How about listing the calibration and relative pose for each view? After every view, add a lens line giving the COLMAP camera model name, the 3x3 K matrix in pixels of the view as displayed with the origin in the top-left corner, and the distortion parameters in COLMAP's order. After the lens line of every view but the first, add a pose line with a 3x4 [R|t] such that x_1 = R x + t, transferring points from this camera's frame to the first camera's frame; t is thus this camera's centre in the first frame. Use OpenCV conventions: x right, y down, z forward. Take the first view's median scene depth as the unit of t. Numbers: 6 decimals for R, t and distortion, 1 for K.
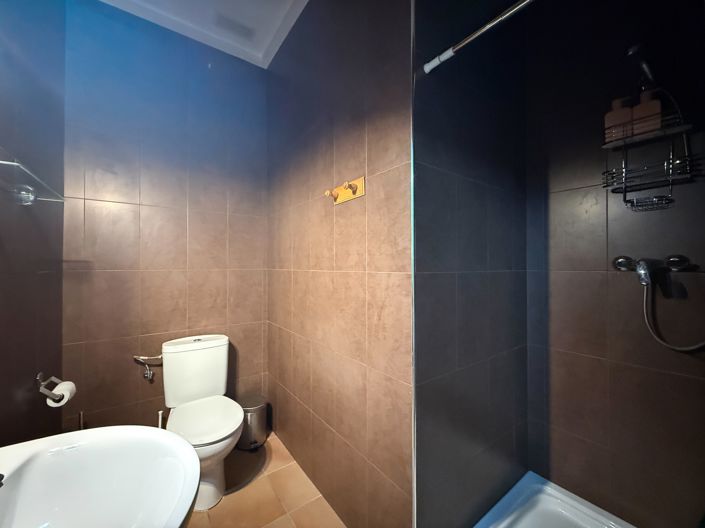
lens RADIAL K [[280.5, 0, 350.6], [0, 280.5, 263.8], [0, 0, 1]] dist [0.000295, 0.000023]
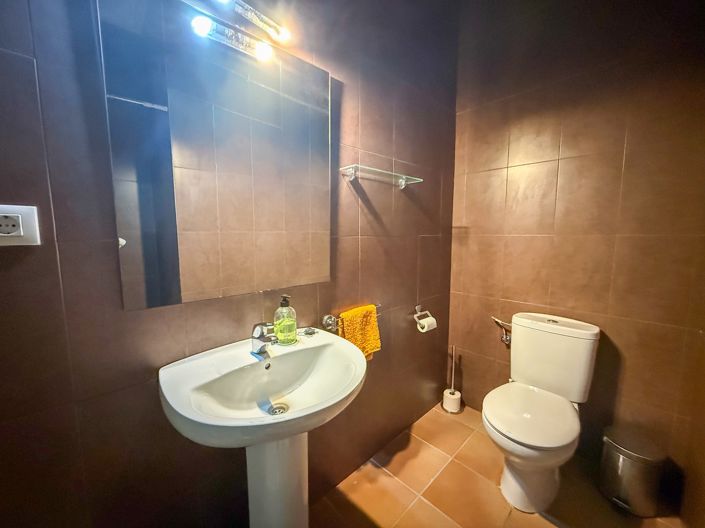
lens RADIAL K [[280.5, 0, 350.7], [0, 280.5, 266.4], [0, 0, 1]] dist [0.000295, 0.000023]
pose [[0.129686, 0.113750, -0.985009, 0.171593], [0.012723, 0.993125, 0.116362, 0.010874], [0.991474, -0.027622, 0.127347, 0.327988]]
